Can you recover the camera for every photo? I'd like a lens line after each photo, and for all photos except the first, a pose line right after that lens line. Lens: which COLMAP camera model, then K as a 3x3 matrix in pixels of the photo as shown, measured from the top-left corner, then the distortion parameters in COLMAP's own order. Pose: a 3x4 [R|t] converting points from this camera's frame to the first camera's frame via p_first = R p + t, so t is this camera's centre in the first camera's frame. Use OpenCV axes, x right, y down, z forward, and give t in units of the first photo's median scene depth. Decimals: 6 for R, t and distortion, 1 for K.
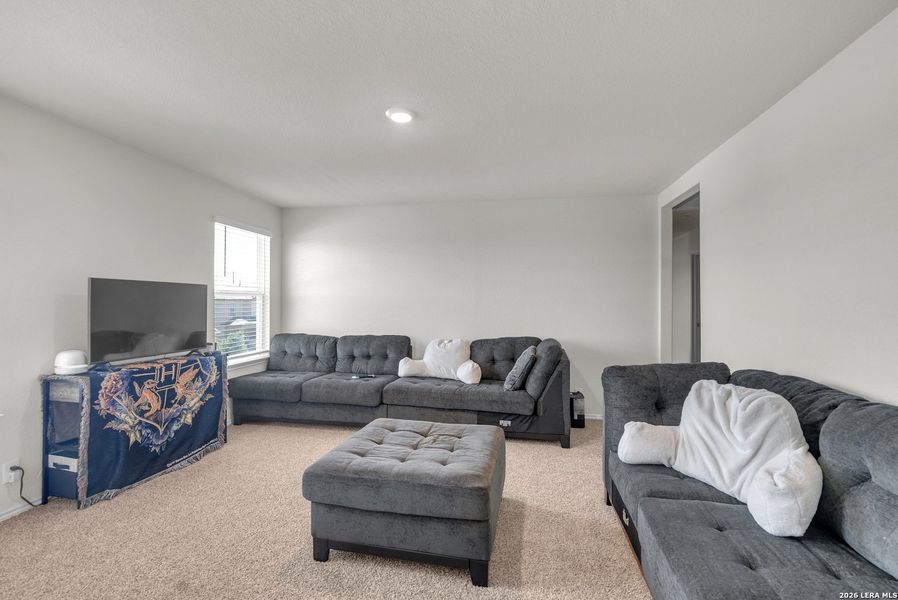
lens RADIAL K [[396.2, 0, 449.0], [0, 396.2, 300.0], [0, 0, 1]] dist [-0.000302, 0.000059]
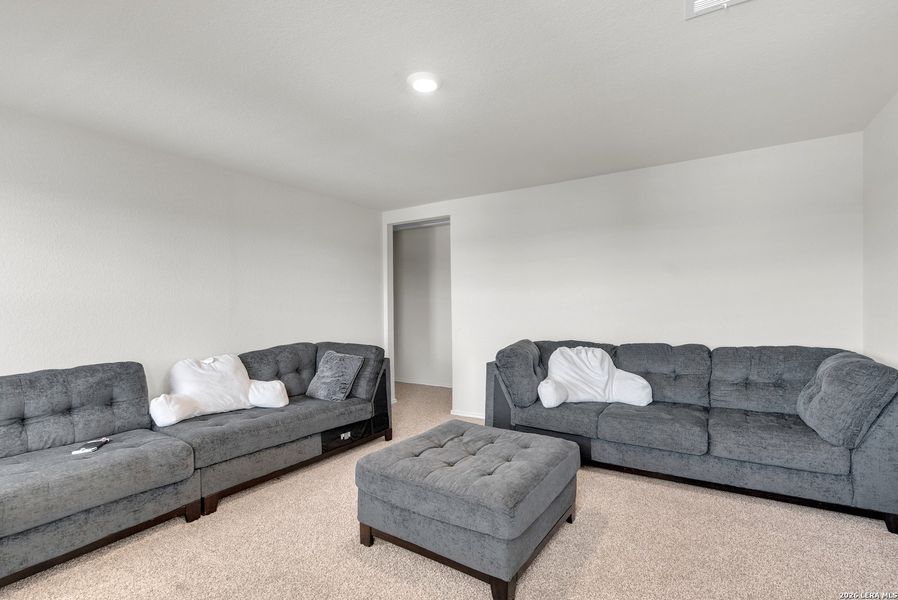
lens RADIAL K [[413.8, 0, 450.2], [0, 413.8, 295.9], [0, 0, 1]] dist [-0.000125, 0.000673]
pose [[0.367191, 0.012361, 0.930064, -0.571067], [-0.006361, 0.999922, -0.010778, -0.002601], [-0.930124, -0.001958, 0.367240, 0.368753]]
